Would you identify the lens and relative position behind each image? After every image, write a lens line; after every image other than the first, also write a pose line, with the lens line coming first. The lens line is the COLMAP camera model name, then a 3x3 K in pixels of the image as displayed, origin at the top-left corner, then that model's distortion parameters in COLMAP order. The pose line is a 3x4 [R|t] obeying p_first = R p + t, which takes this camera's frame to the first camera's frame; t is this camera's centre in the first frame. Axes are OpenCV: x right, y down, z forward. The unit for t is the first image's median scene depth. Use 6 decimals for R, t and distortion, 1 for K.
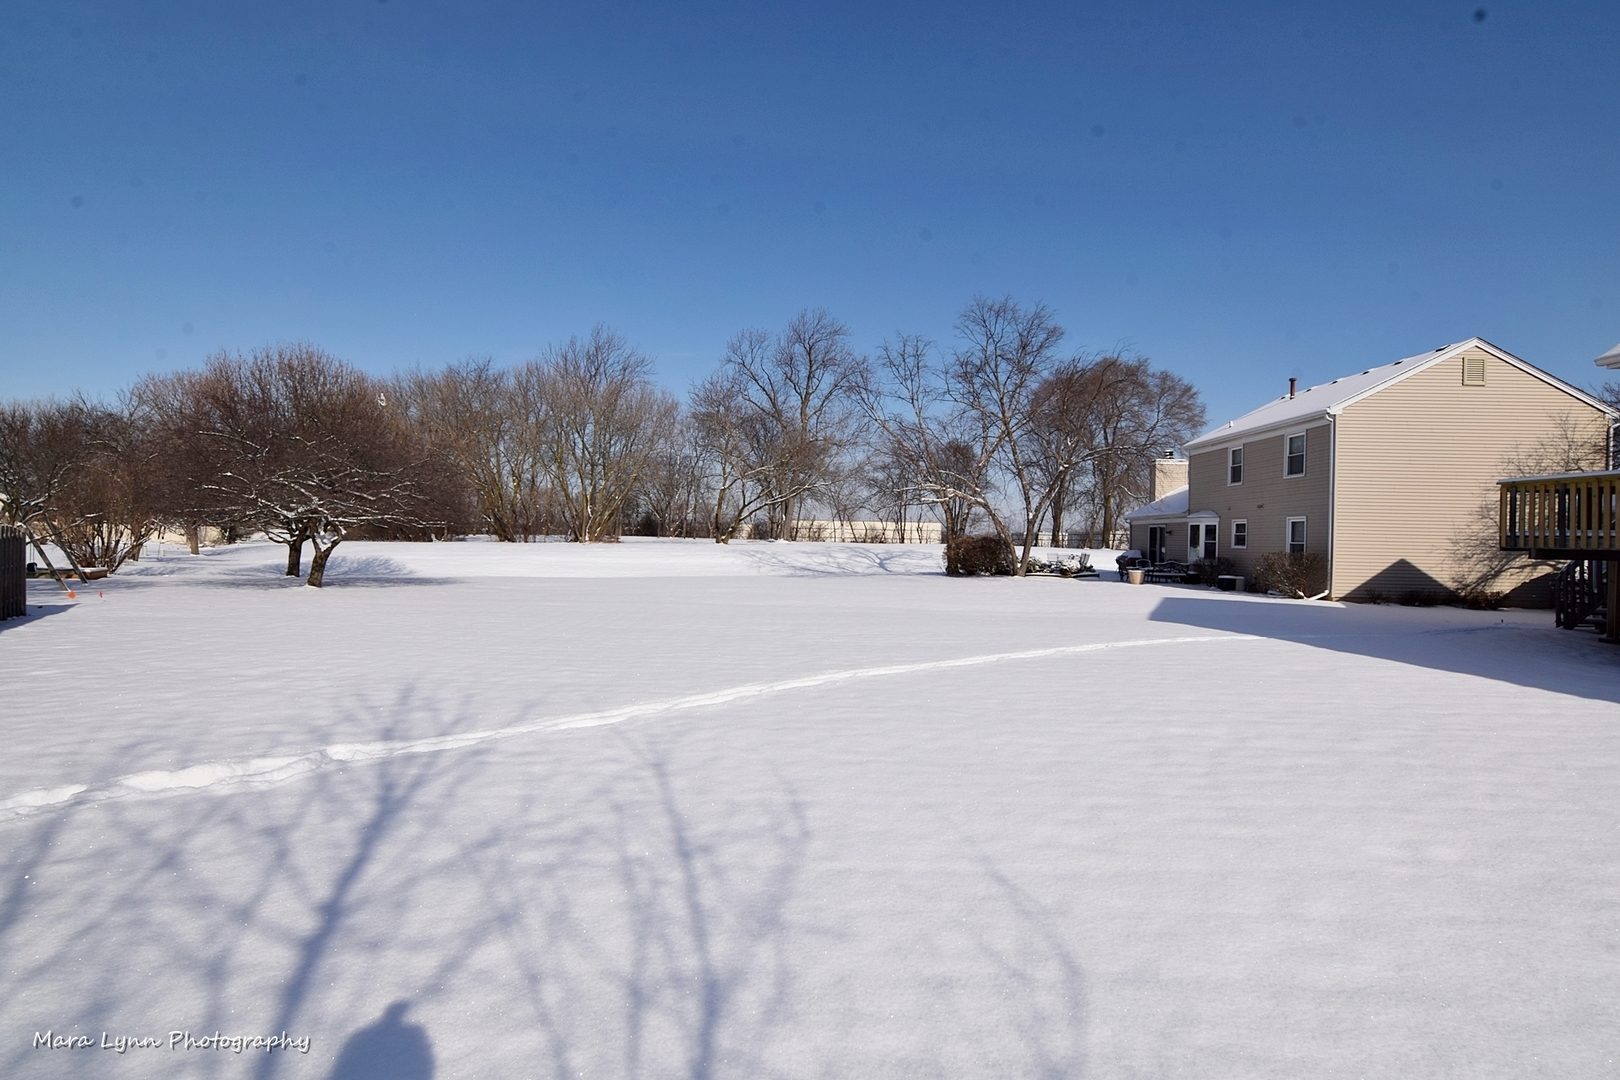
lens RADIAL K [[791.7, 0, 793.1], [0, 791.7, 545.2], [0, 0, 1]] dist [-0.017733, 0.001746]
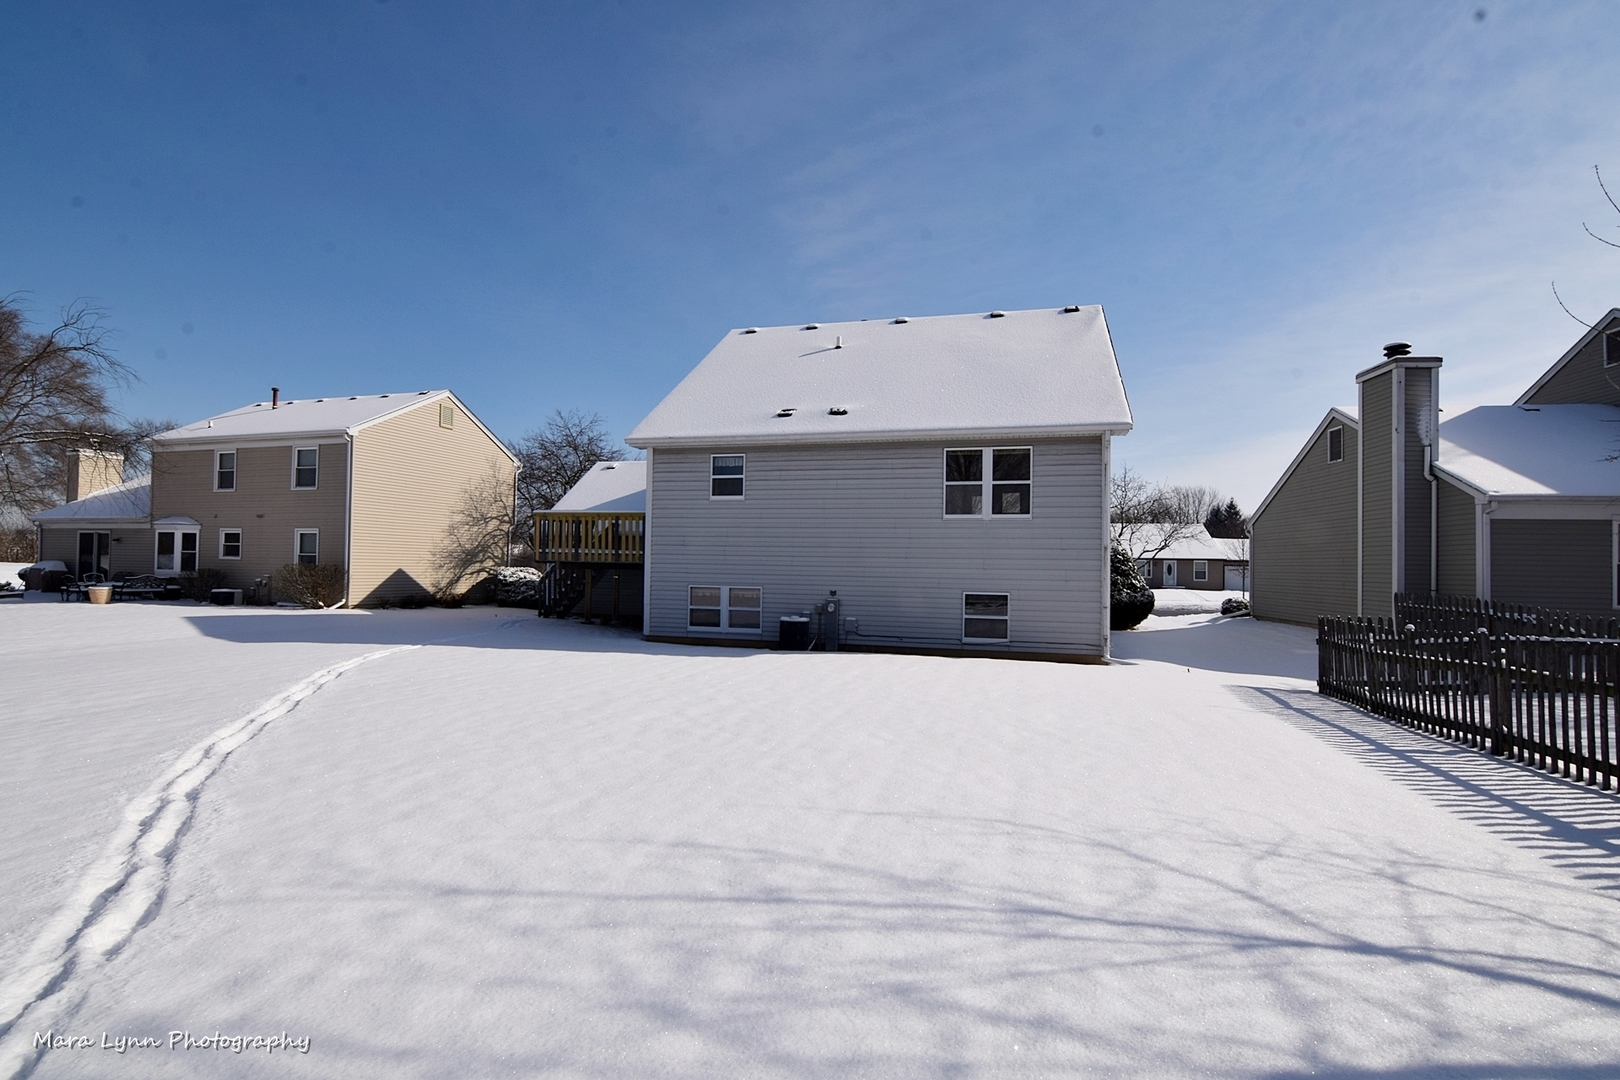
lens RADIAL K [[782.4, 0, 810.9], [0, 782.4, 553.0], [0, 0, 1]] dist [-0.023742, 0.001733]
pose [[0.268319, 0.003415, 0.963324, -0.163514], [-0.004507, 0.999987, -0.002290, -0.005551], [-0.963320, -0.003727, 0.268331, 0.109065]]
